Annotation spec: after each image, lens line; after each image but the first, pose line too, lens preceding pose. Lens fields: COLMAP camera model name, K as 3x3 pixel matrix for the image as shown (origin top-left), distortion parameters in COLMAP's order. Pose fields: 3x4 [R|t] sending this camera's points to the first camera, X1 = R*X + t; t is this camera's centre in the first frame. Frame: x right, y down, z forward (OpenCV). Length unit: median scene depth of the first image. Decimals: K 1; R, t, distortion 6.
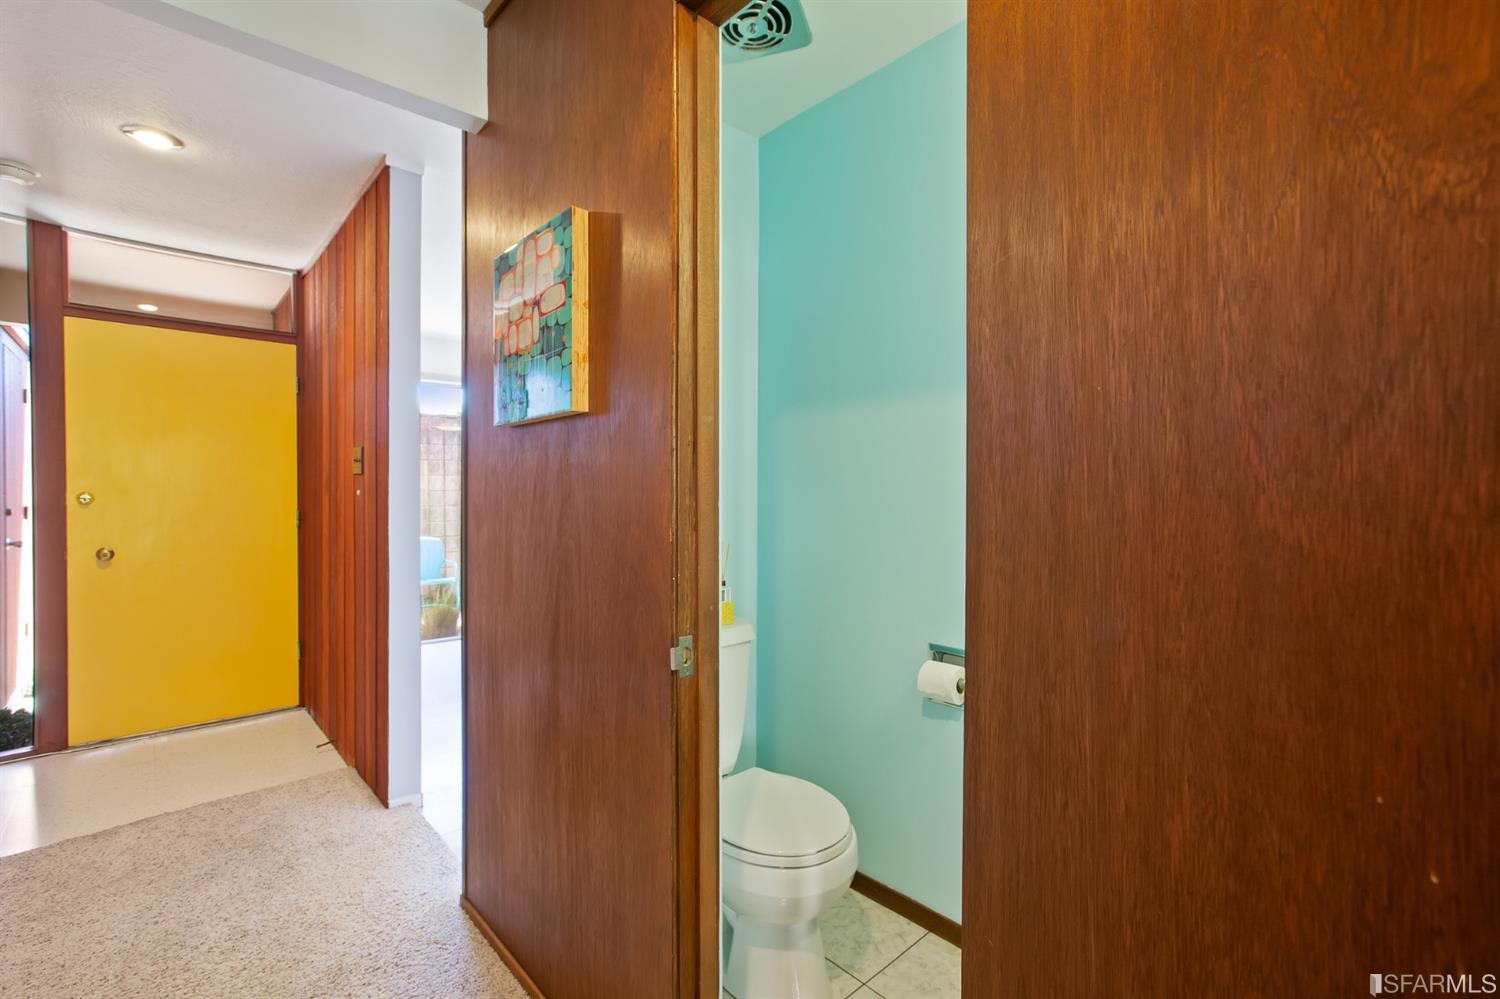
lens RADIAL K [[676.6, 0, 751.1], [0, 676.6, 500.4], [0, 0, 1]] dist [-0.032922, 0.009744]
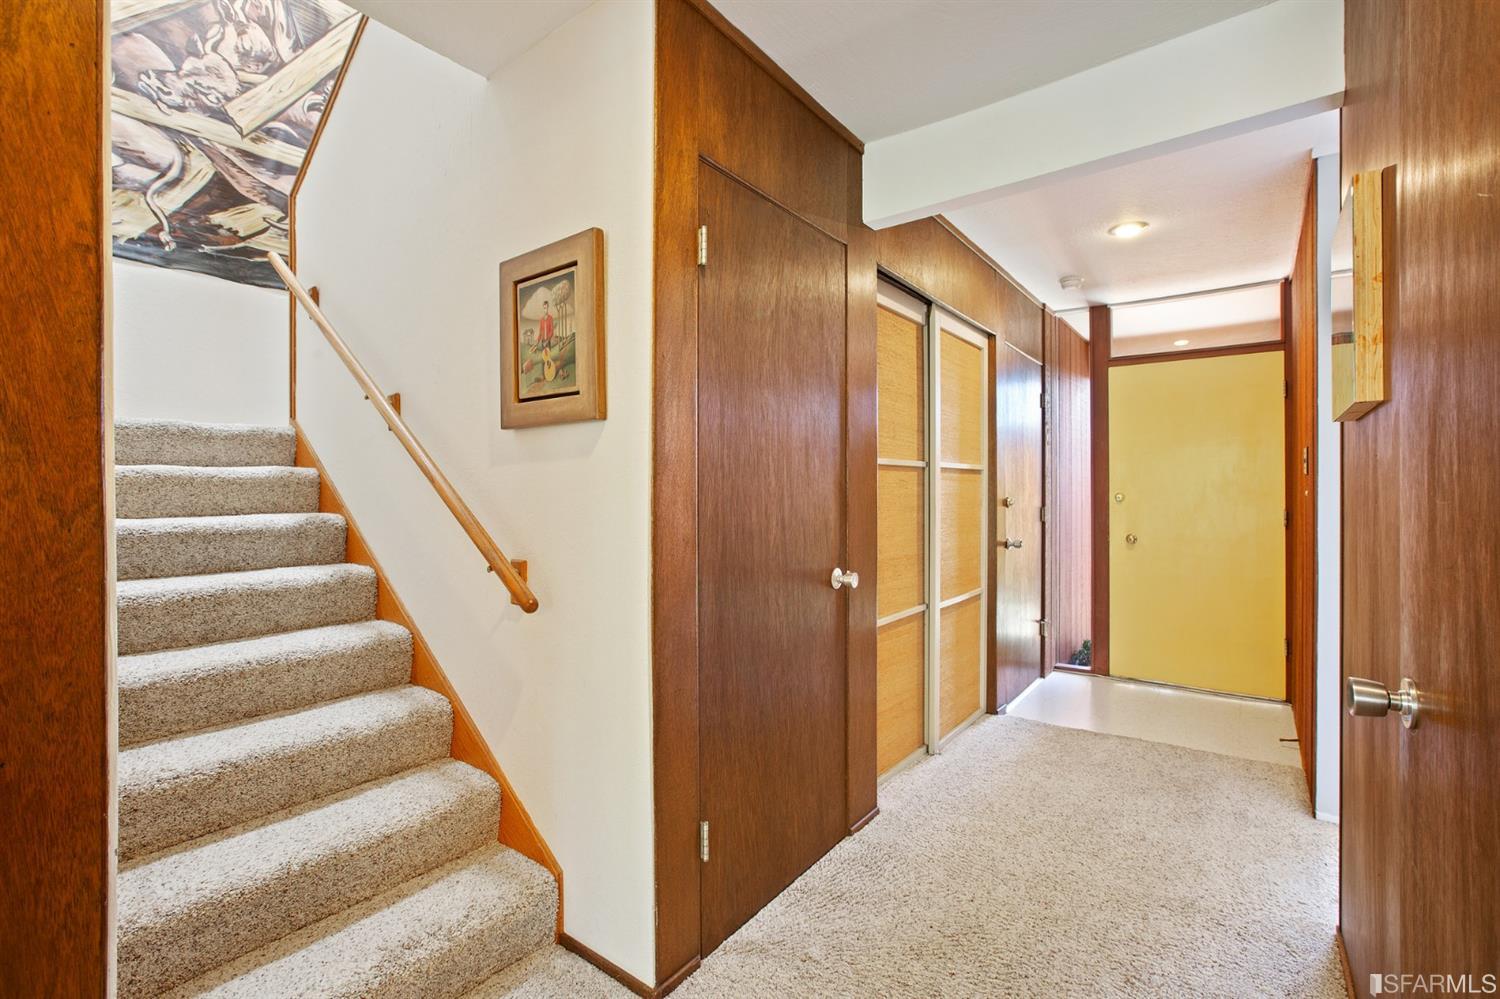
lens RADIAL K [[676.6, 0, 738.3], [0, 676.6, 493.1], [0, 0, 1]] dist [-0.032922, 0.009744]
pose [[0.126350, -0.000361, -0.991986, 0.297012], [-0.012249, 0.999923, -0.001924, 0.000894], [0.991910, 0.012394, 0.126336, 0.039592]]
